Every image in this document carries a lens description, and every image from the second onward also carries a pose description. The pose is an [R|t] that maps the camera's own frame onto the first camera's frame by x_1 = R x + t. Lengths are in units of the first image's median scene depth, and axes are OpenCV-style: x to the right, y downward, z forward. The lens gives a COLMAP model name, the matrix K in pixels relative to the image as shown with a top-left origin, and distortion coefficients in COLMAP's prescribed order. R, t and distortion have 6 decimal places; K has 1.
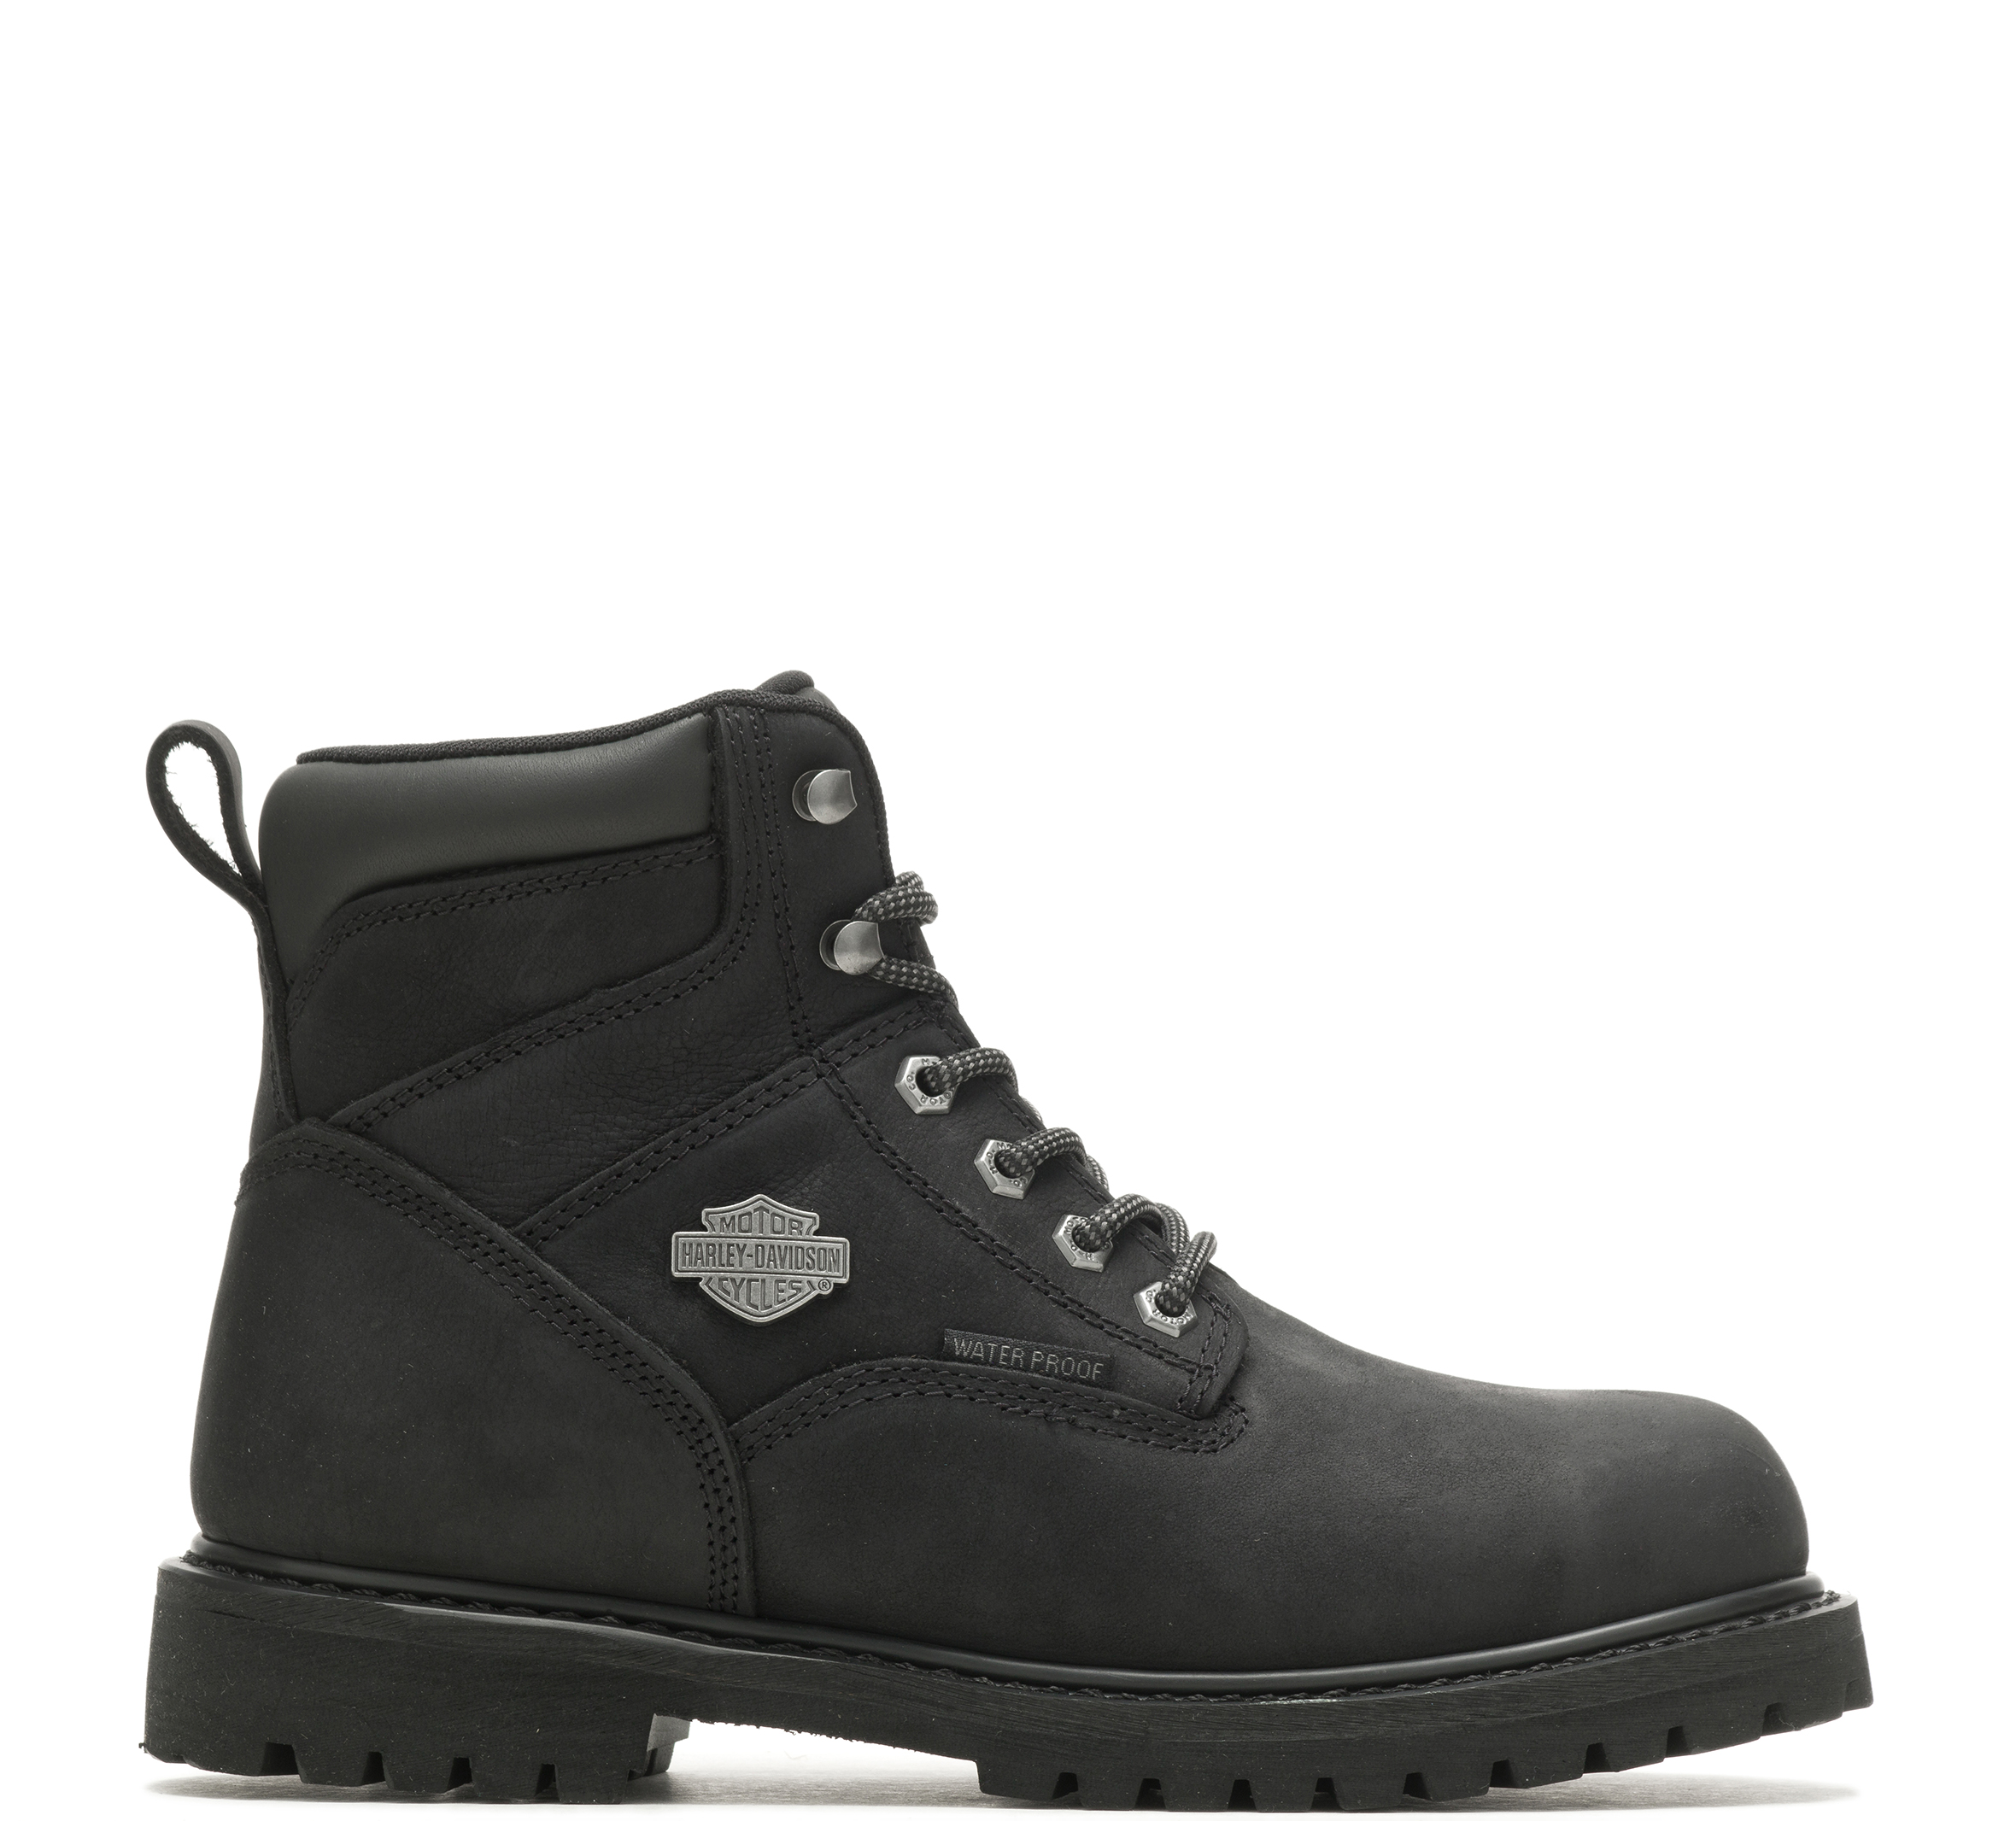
lens RADIAL K [[11628.2, 0, 1008.0], [0, 11628.2, 910.5], [0, 0, 1]] dist [0.120065, -5.410157]
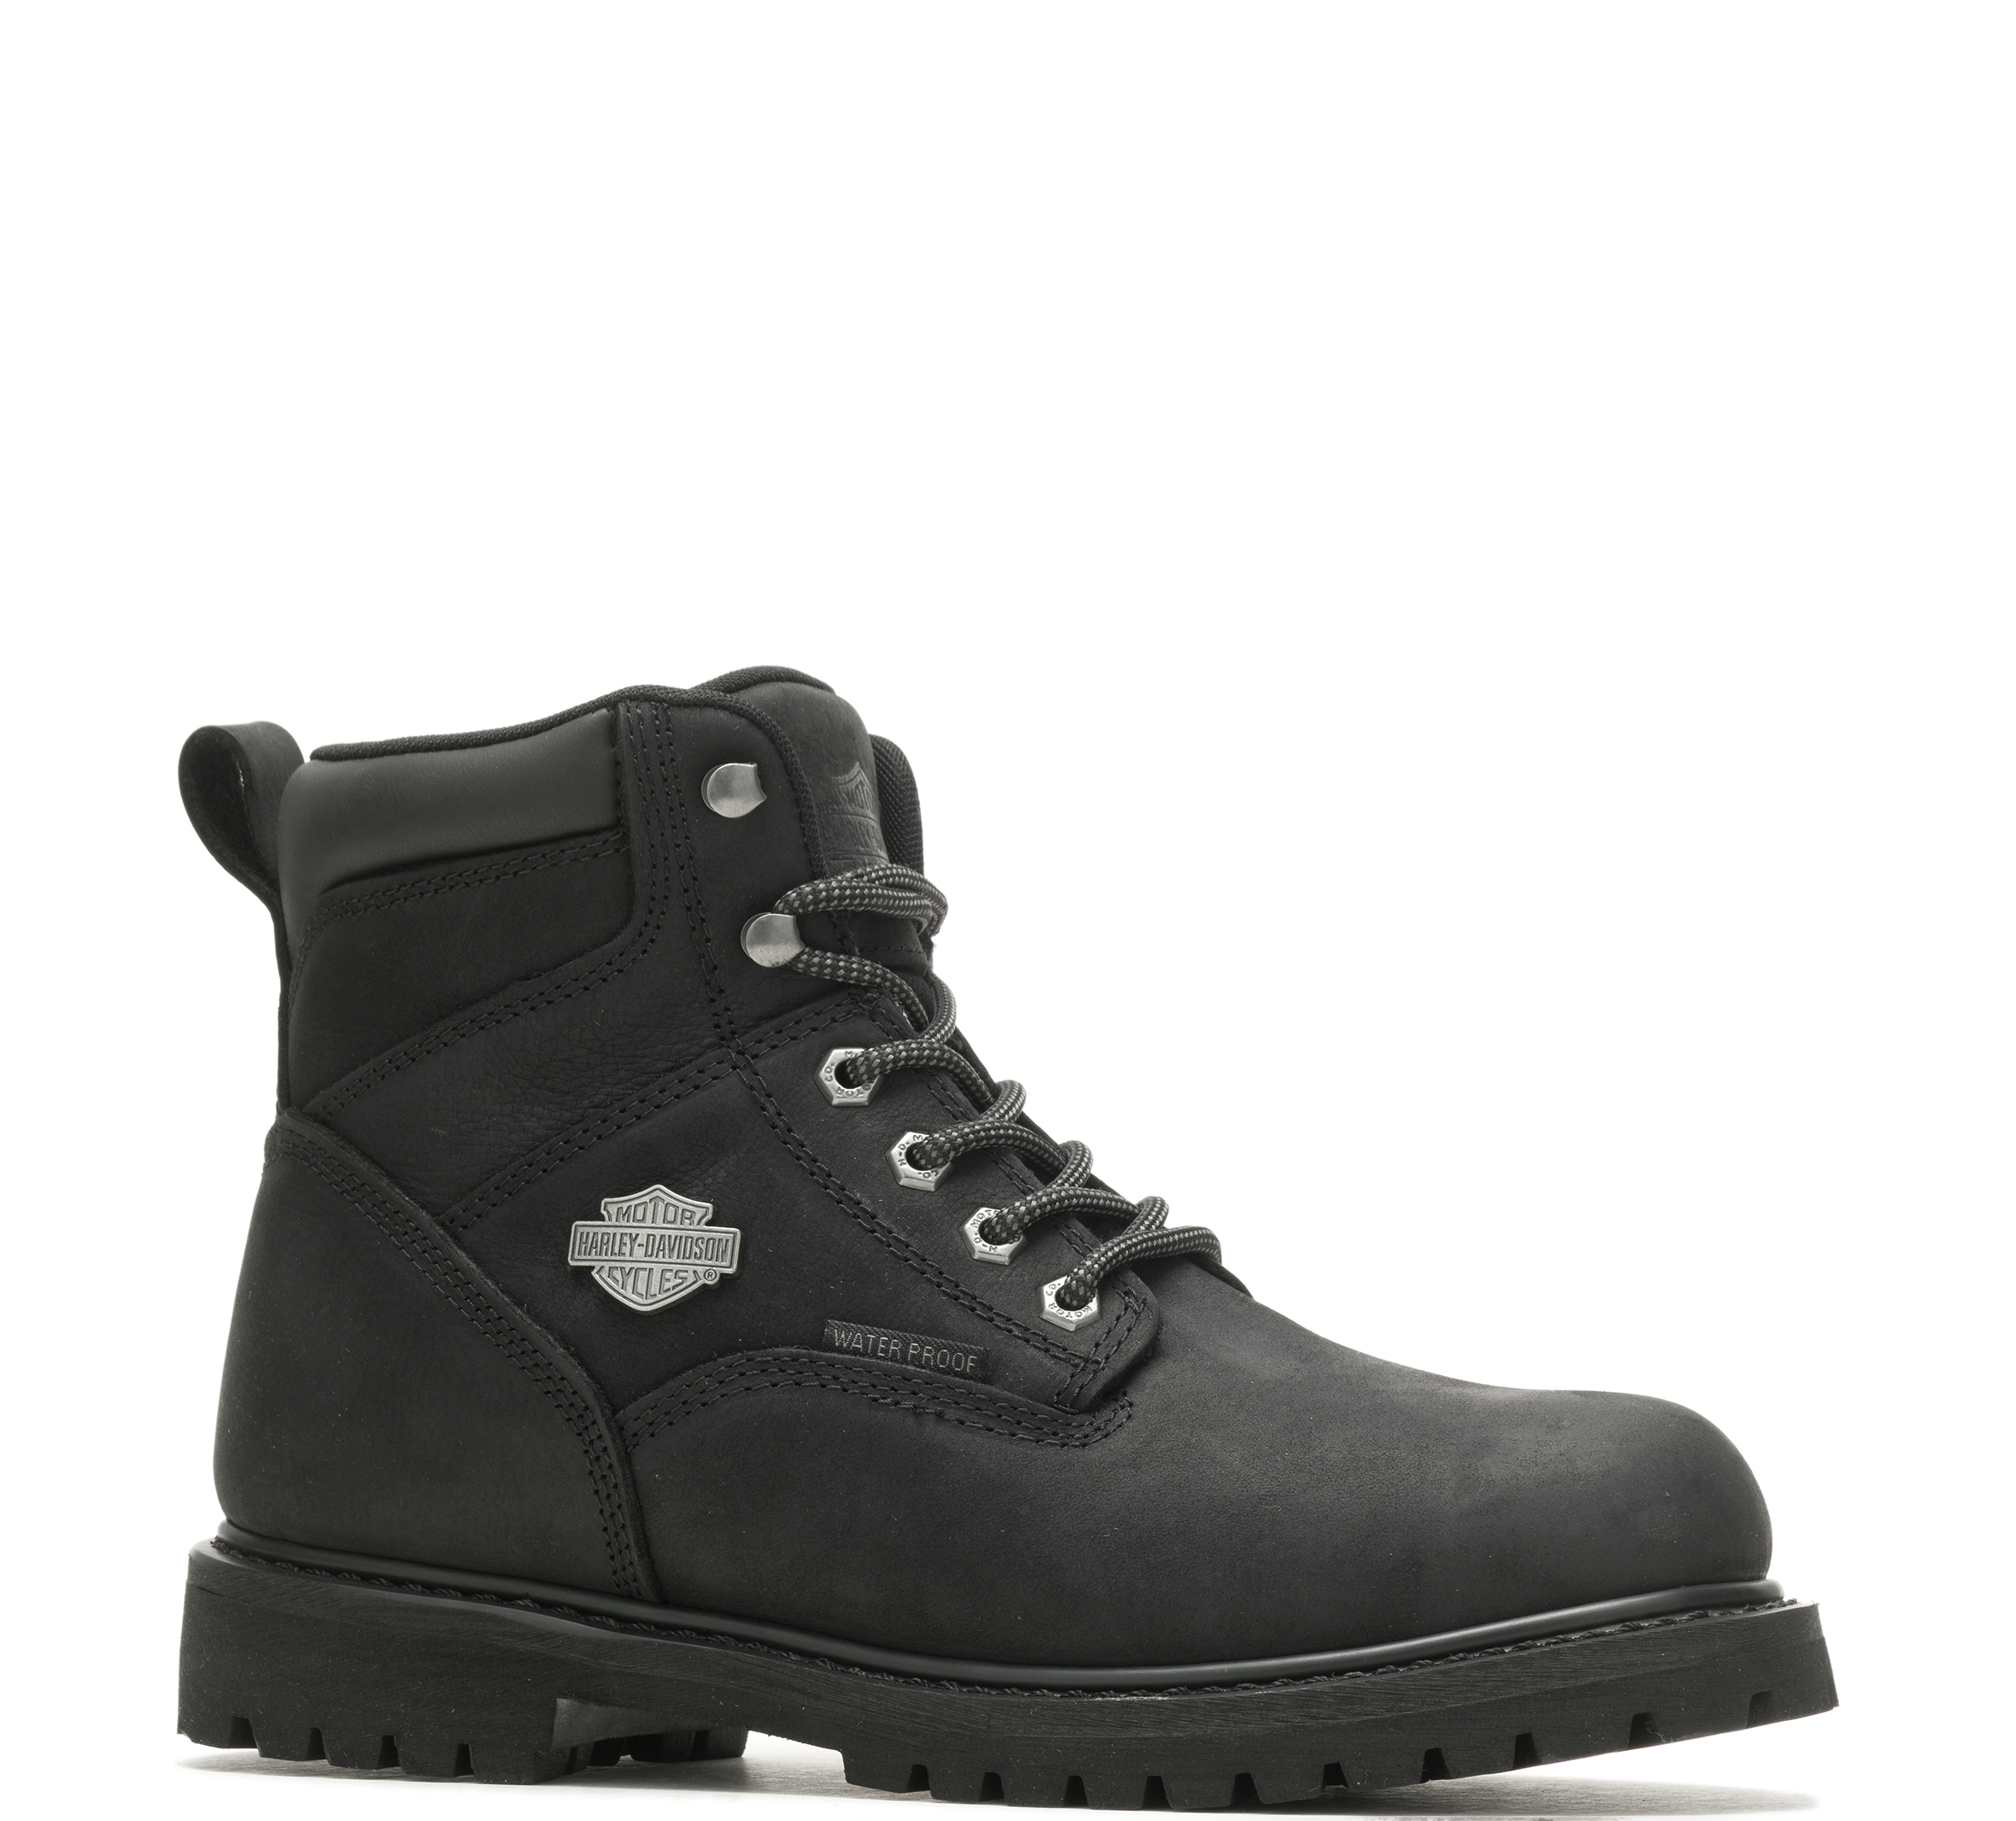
lens RADIAL K [[11628.2, 0, 1008.0], [0, 11628.2, 910.5], [0, 0, 1]] dist [0.120065, -5.410157]
pose [[0.929930, -0.002224, -0.367731, 0.378199], [0.002596, 0.999996, 0.000515, 0.000164], [0.367728, -0.001434, 0.929932, 0.072200]]
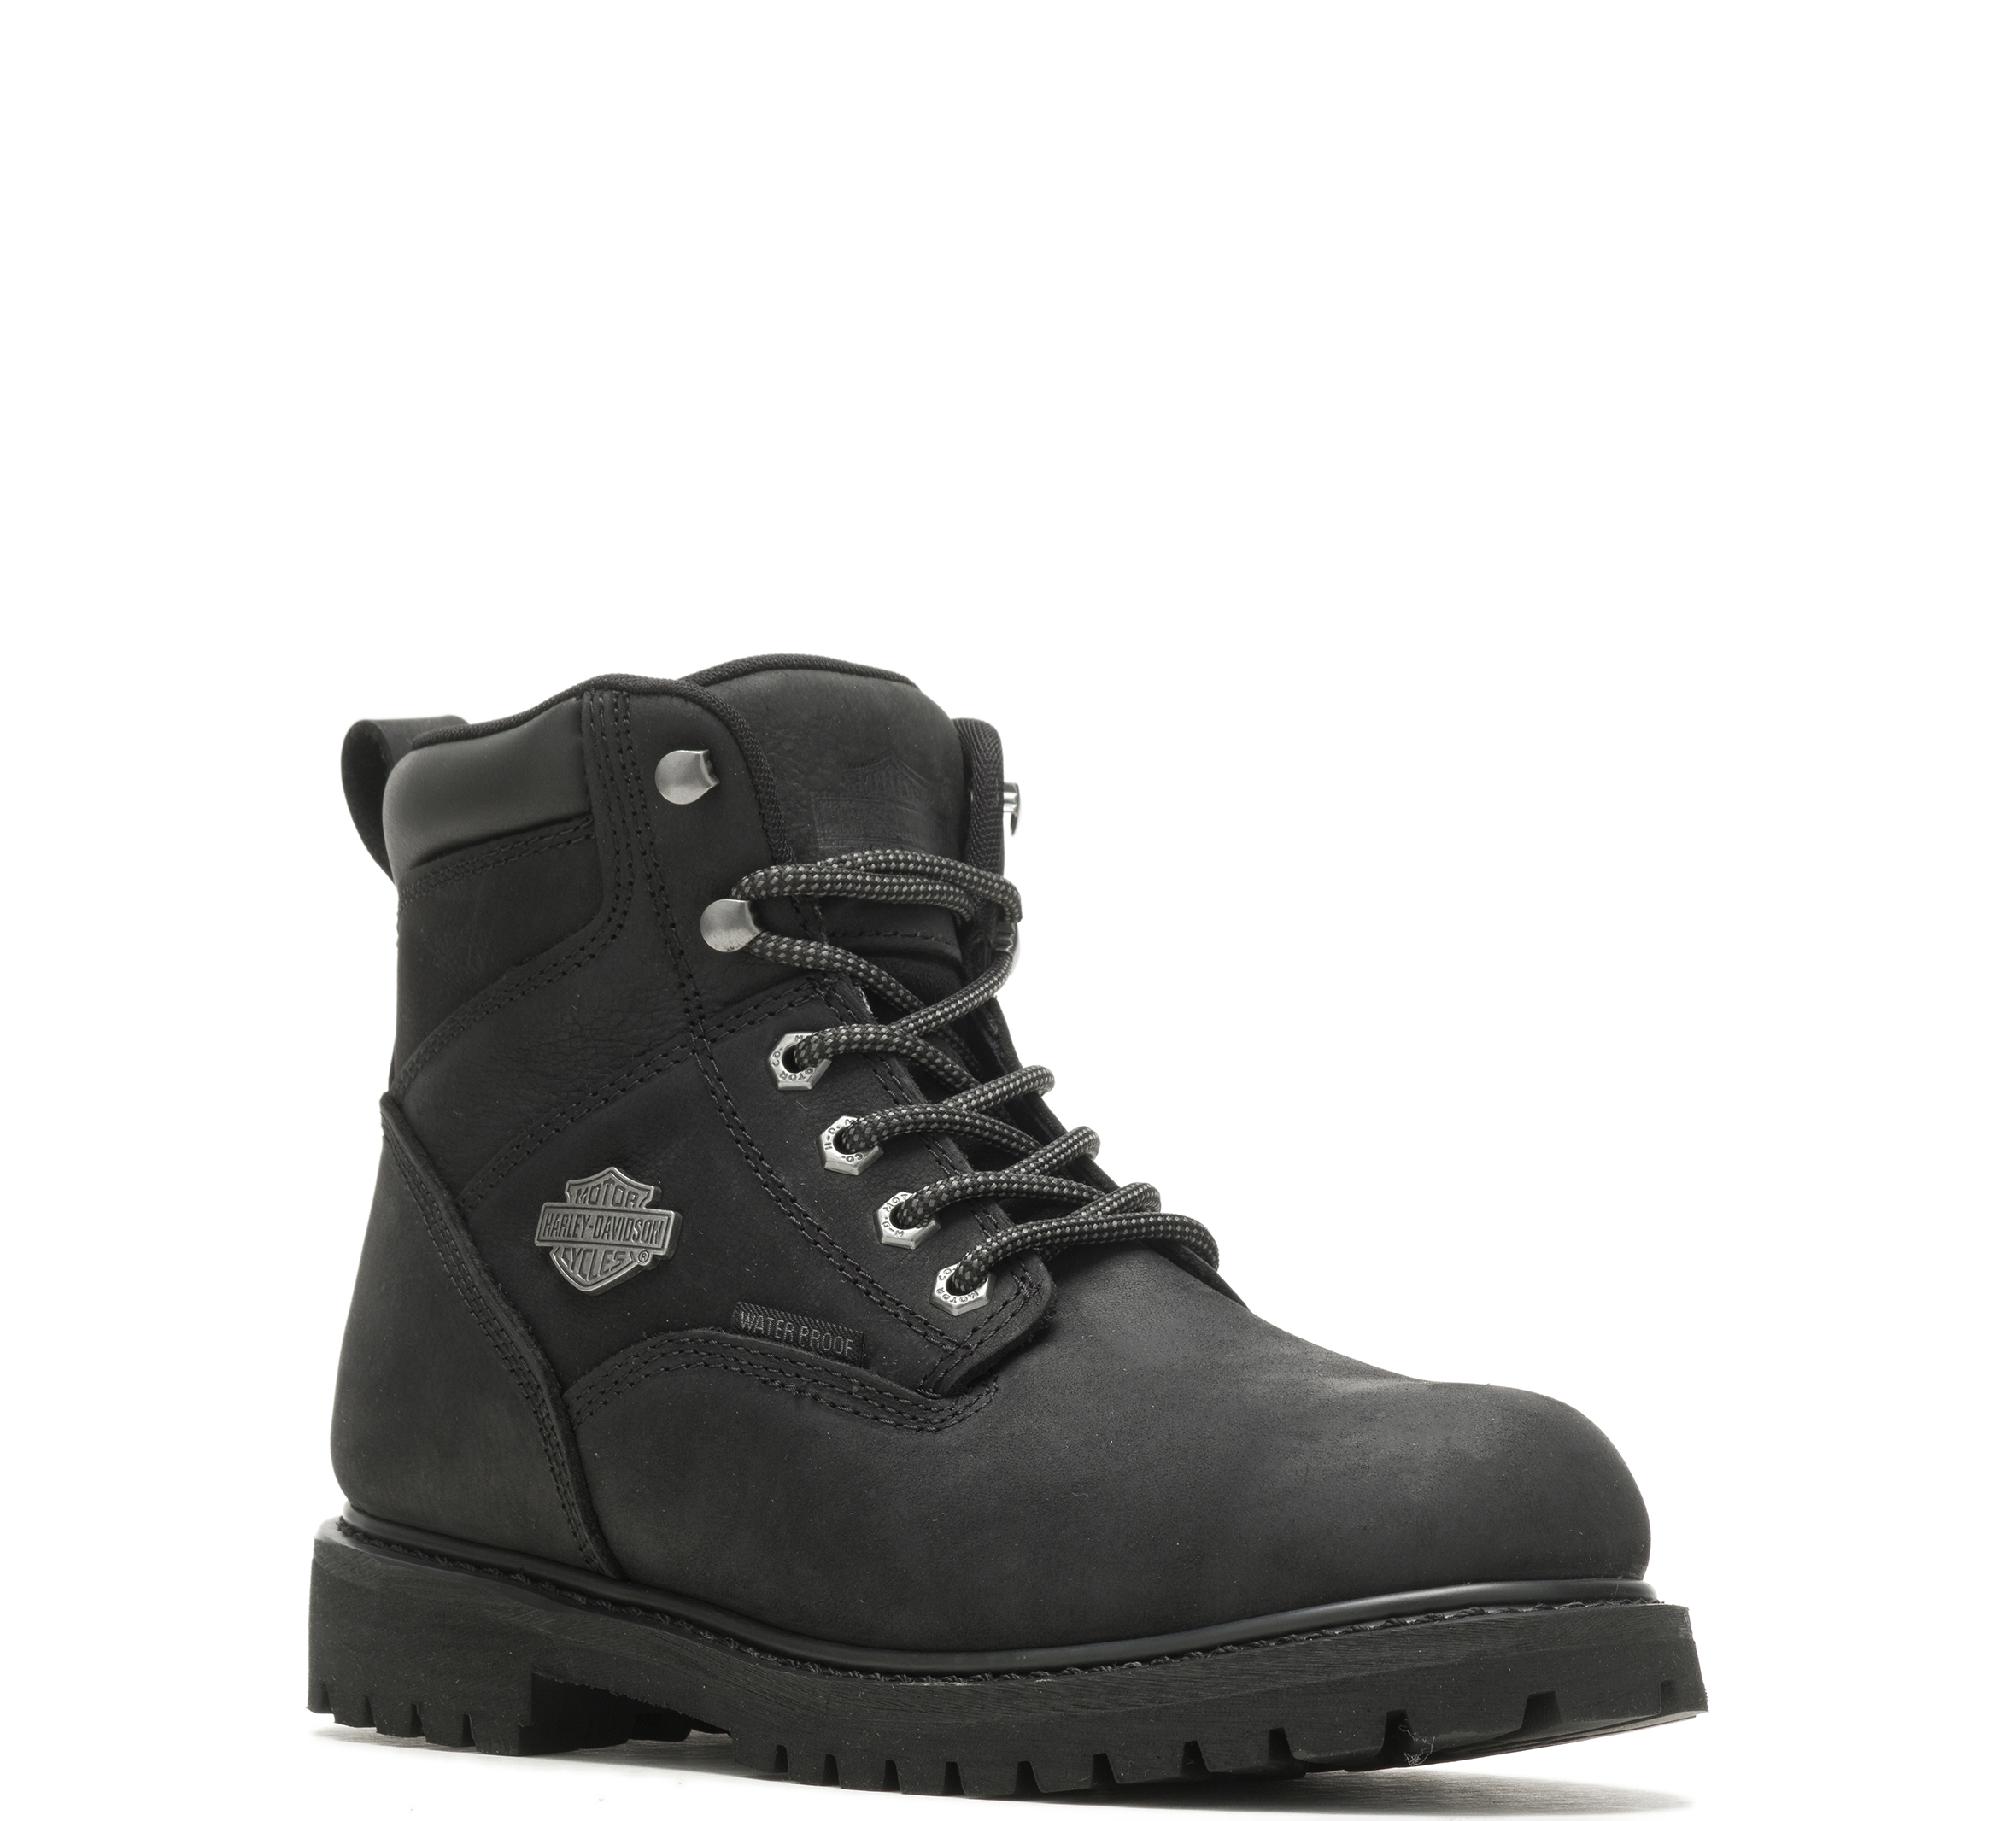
lens RADIAL K [[11628.2, 0, 1008.0], [0, 11628.2, 910.5], [0, 0, 1]] dist [0.120065, -5.410157]
pose [[0.707412, -0.005001, -0.706784, 0.725658], [0.005513, 0.999984, -0.001559, 0.003639], [0.706780, -0.002794, 0.707428, 0.301384]]
